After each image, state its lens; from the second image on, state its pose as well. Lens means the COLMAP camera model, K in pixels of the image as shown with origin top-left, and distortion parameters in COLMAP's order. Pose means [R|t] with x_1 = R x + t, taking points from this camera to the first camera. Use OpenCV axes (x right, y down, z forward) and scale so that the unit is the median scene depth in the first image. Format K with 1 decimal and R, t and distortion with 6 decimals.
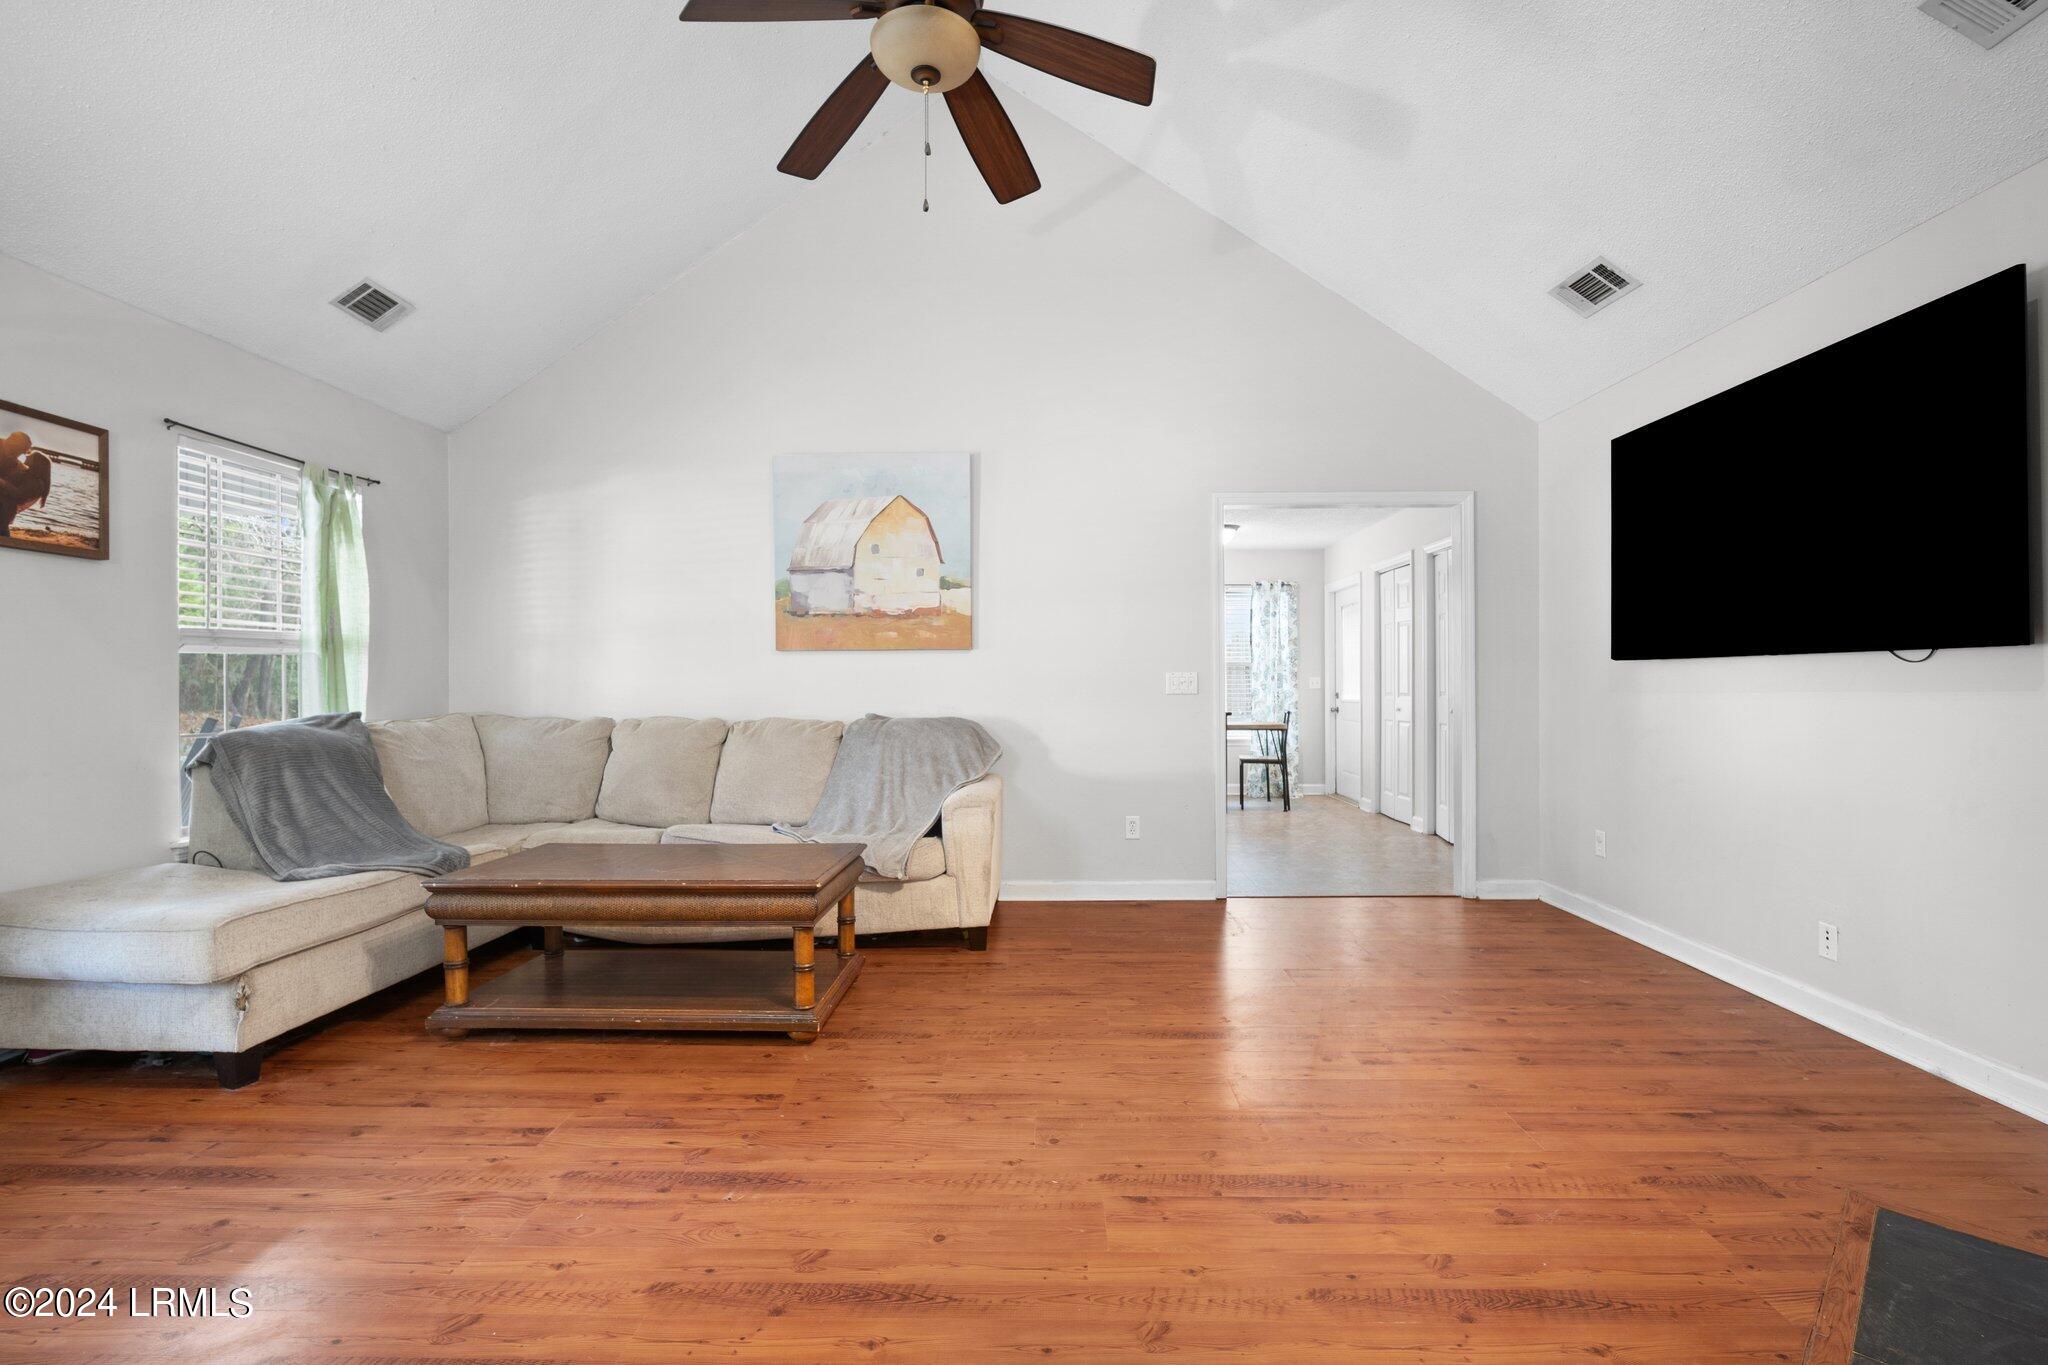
lens RADIAL K [[916.2, 0, 1023.5], [0, 916.2, 691.0], [0, 0, 1]] dist [-0.011716, -0.000463]
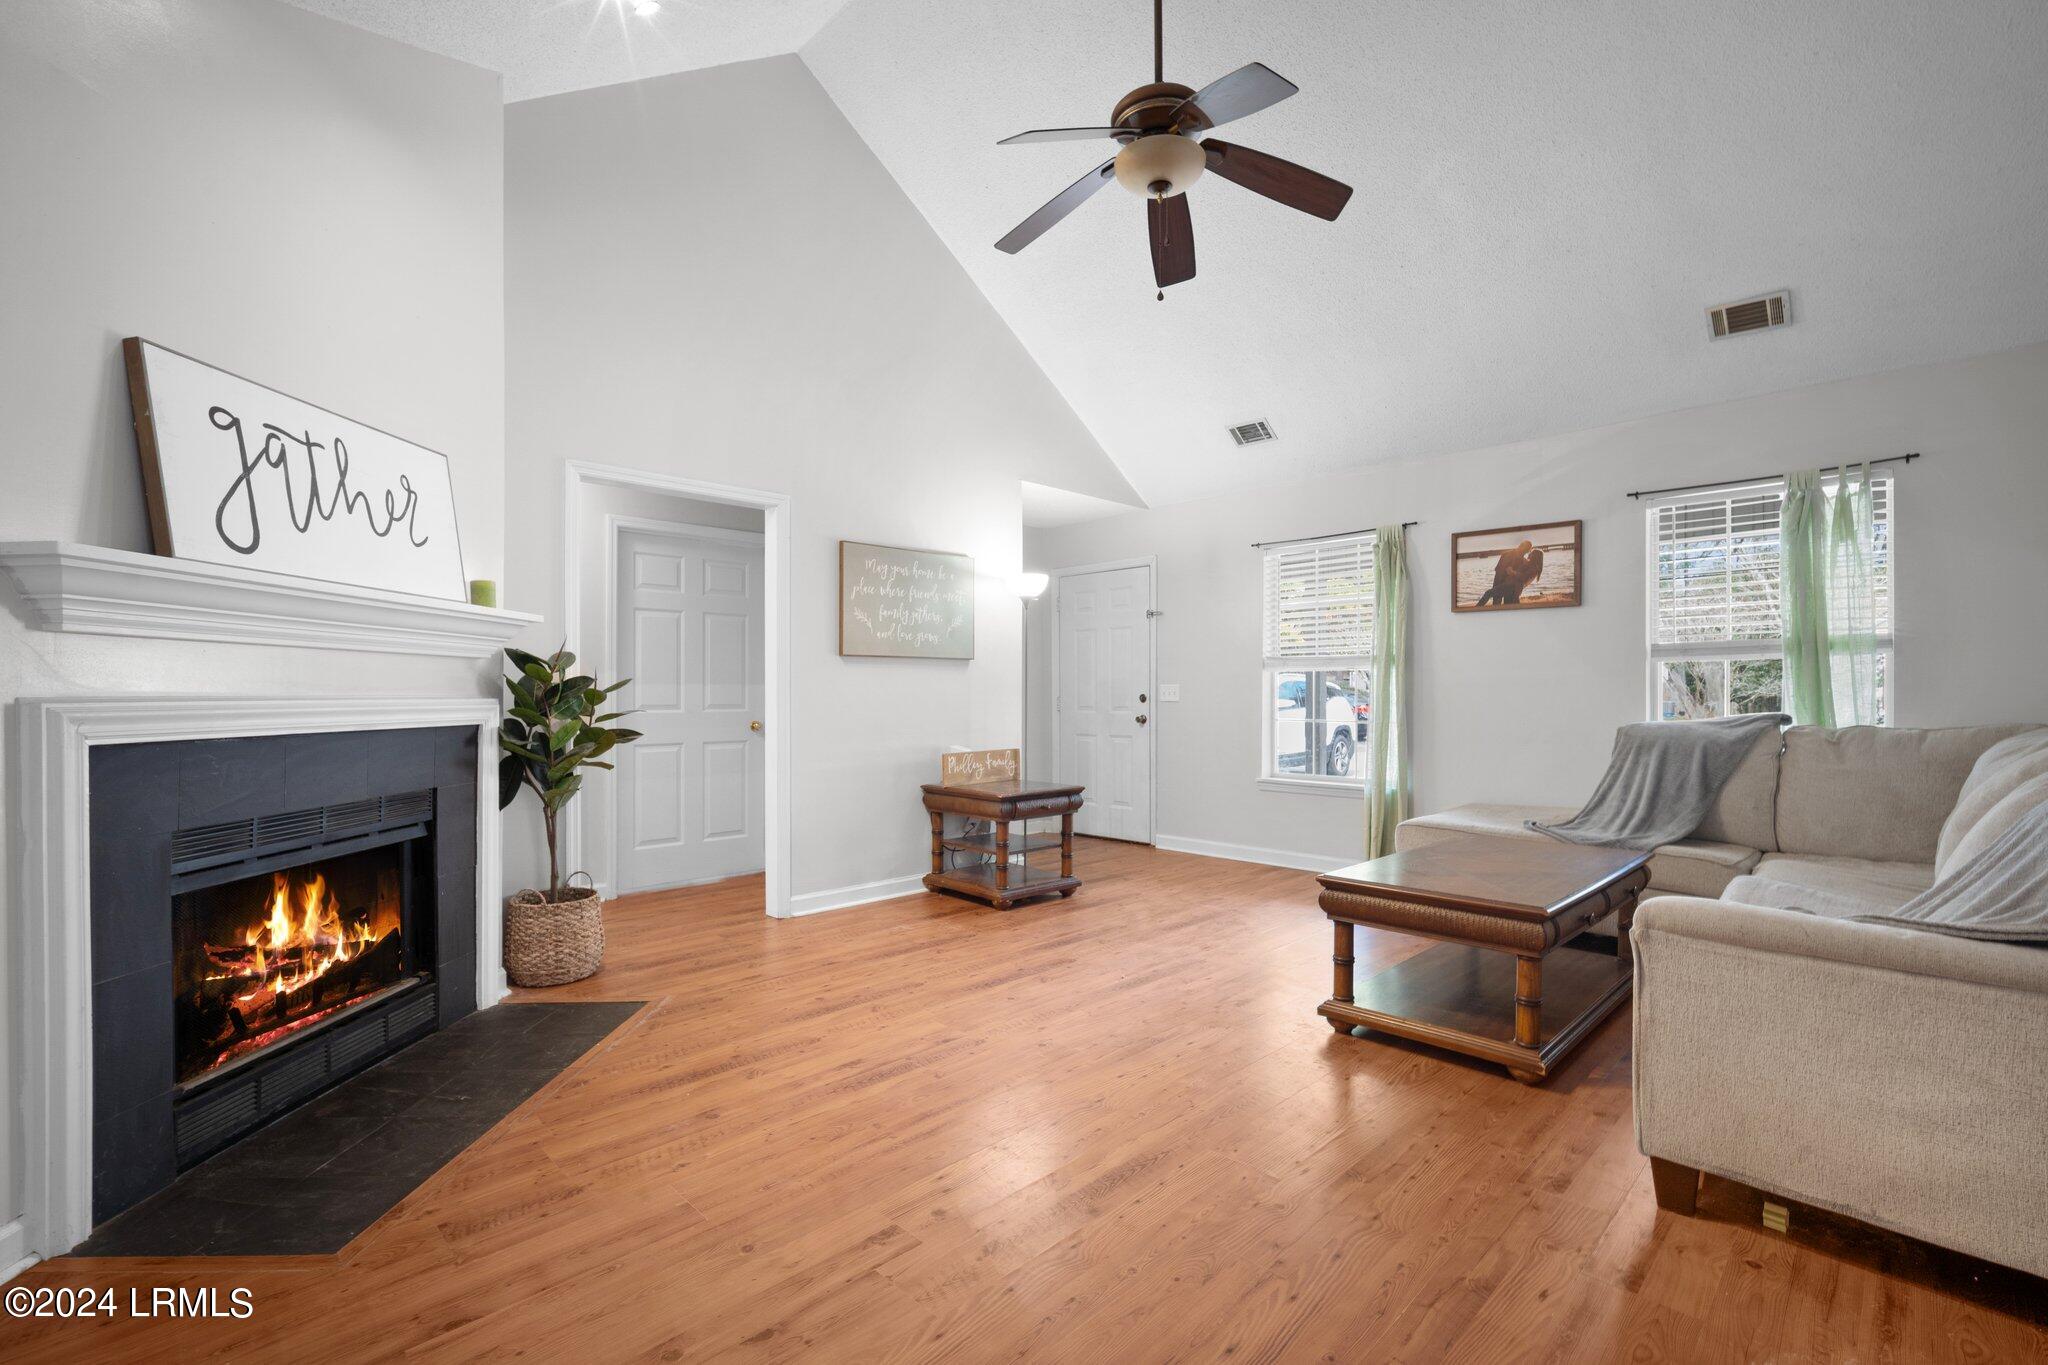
lens RADIAL K [[906.8, 0, 1026.5], [0, 906.8, 677.6], [0, 0, 1]] dist [-0.014738, 0.004529]
pose [[-0.698245, -0.006535, -0.715829, 0.473237], [0.000536, 0.999953, -0.009652, -0.006674], [0.715859, -0.007123, -0.698209, 0.920656]]
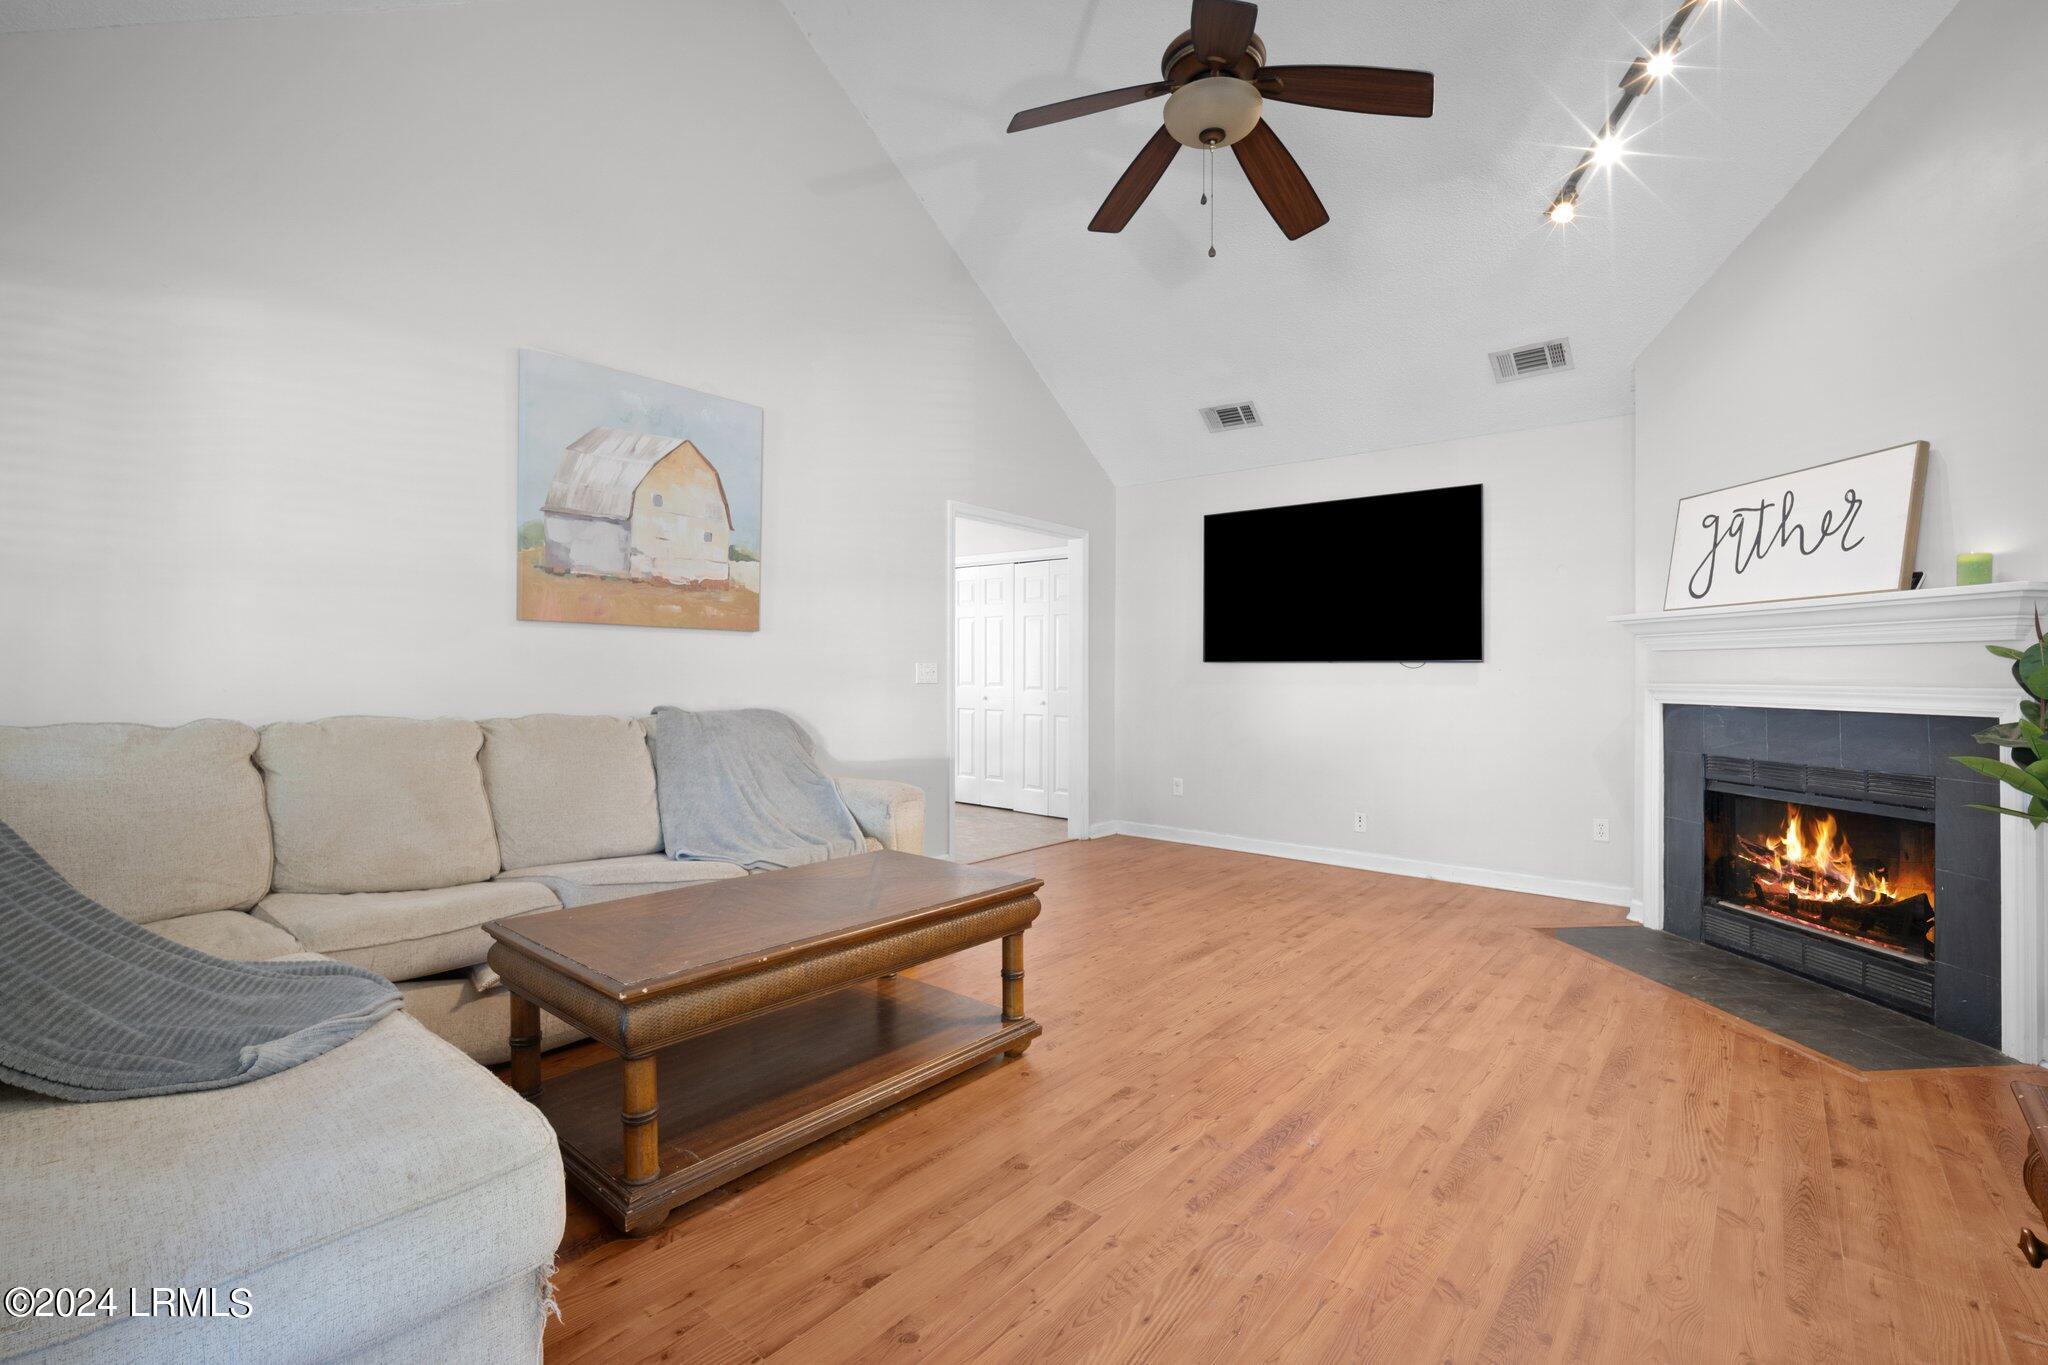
lens RADIAL K [[916.1, 0, 1024.2], [0, 916.1, 678.3], [0, 0, 1]] dist [-0.009951, -0.000064]
pose [[0.610938, 0.009218, 0.791625, -0.614046], [-0.006121, 0.999957, -0.006920, 0.004011], [-0.791655, -0.000618, 0.610969, 0.265120]]
